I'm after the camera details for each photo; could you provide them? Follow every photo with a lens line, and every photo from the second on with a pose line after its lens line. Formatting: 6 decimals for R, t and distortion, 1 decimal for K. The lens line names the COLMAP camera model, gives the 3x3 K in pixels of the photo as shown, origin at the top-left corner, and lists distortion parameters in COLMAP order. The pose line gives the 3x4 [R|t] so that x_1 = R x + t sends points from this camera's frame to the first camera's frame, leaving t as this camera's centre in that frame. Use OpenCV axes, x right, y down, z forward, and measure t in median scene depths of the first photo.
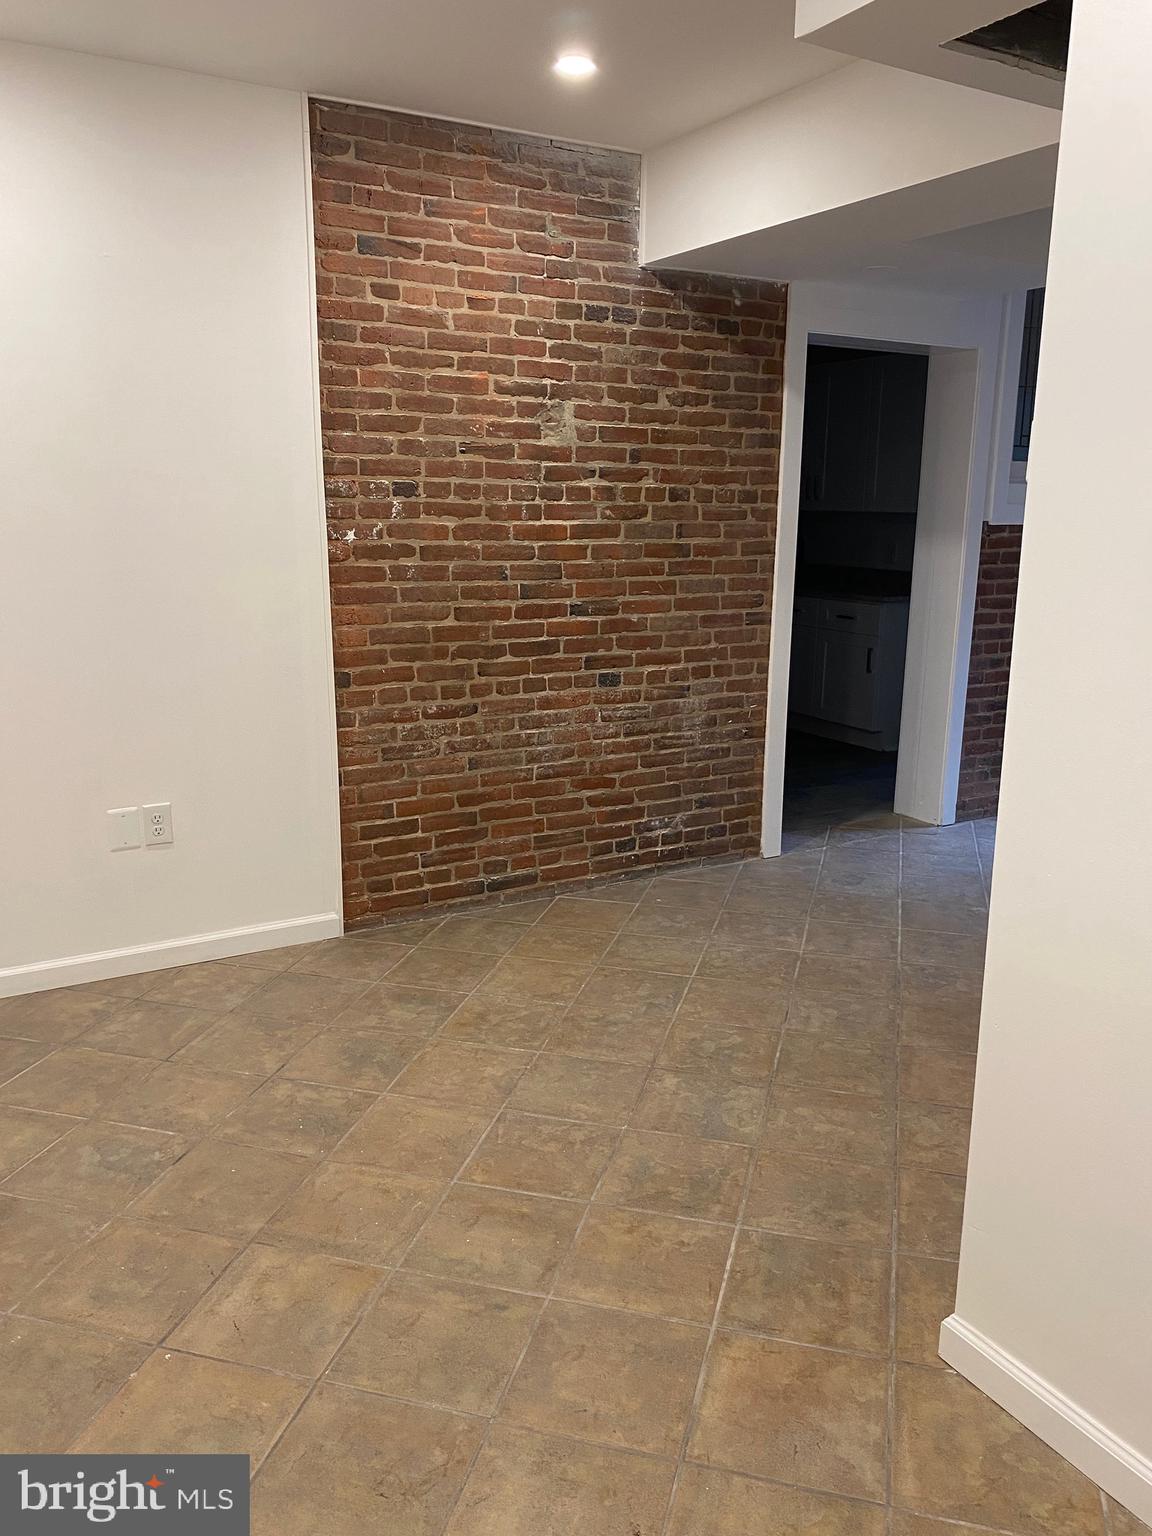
lens RADIAL K [[1173.2, 0, 579.1], [0, 1173.2, 768.7], [0, 0, 1]] dist [-0.010682, -0.010133]
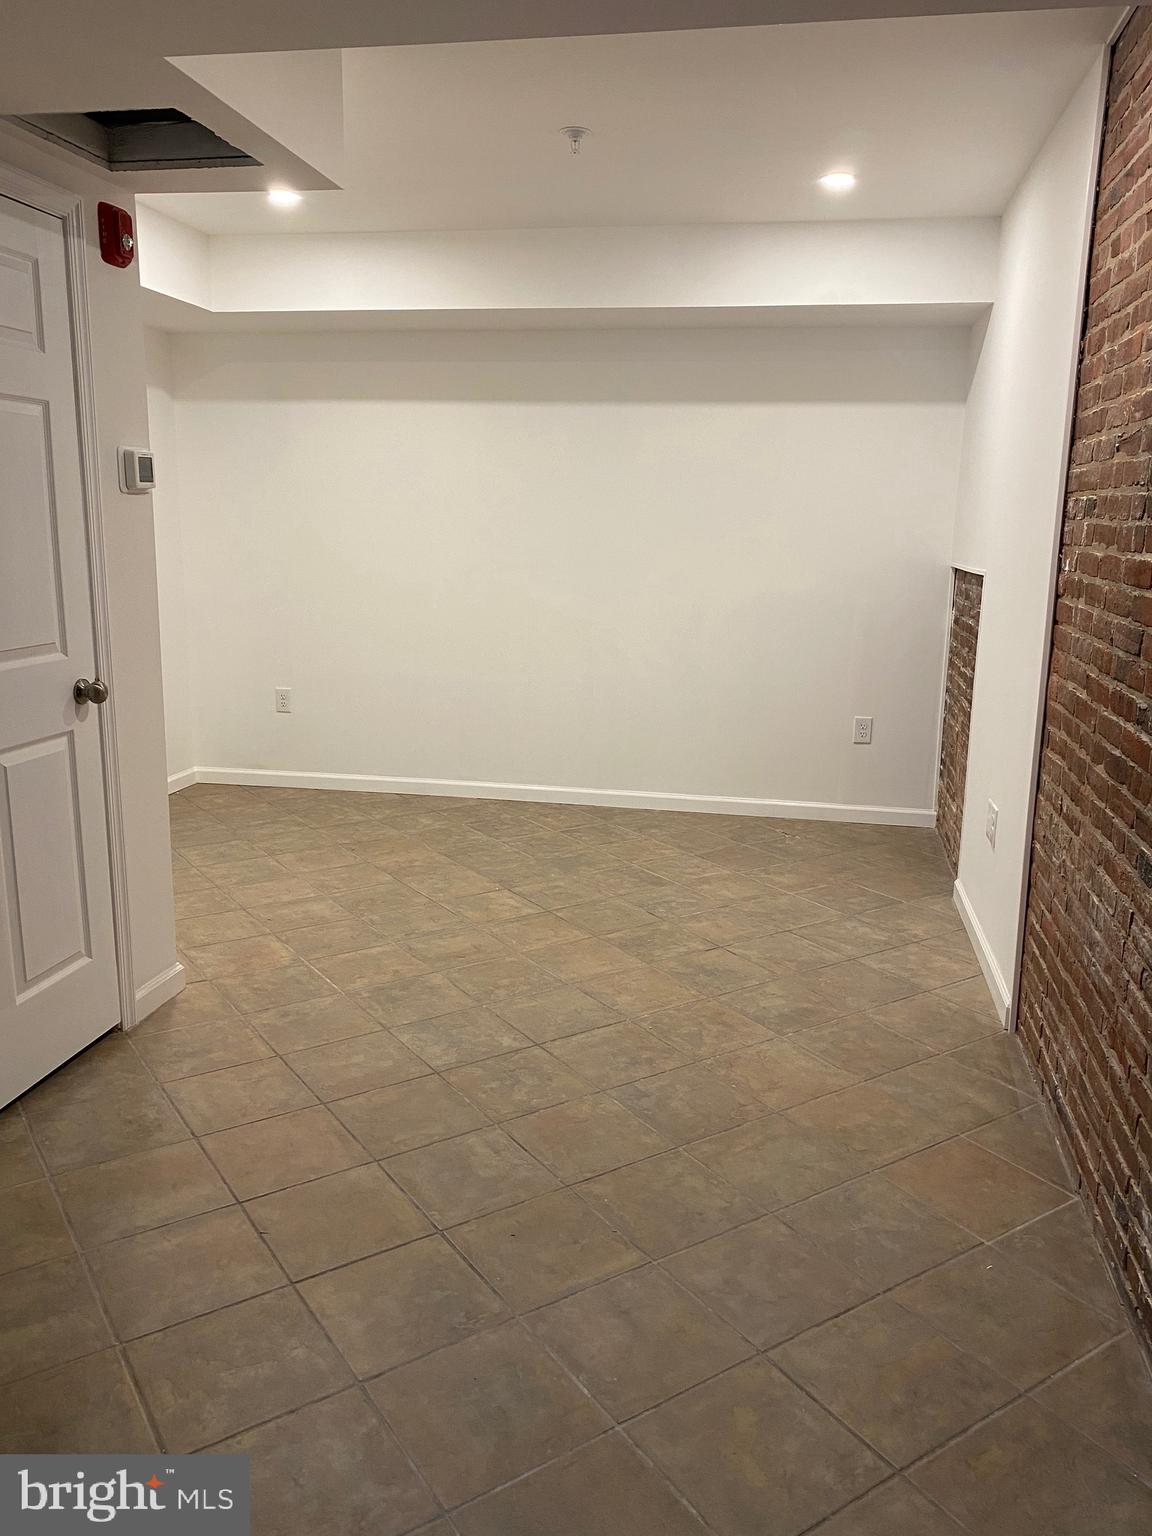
lens RADIAL K [[1173.2, 0, 579.6], [0, 1173.2, 766.5], [0, 0, 1]] dist [-0.010682, -0.010133]
pose [[-0.653945, 0.135588, -0.744292, 0.795117], [-0.202481, 0.916551, 0.344871, -0.346531], [0.728942, 0.376232, -0.571920, 1.557460]]
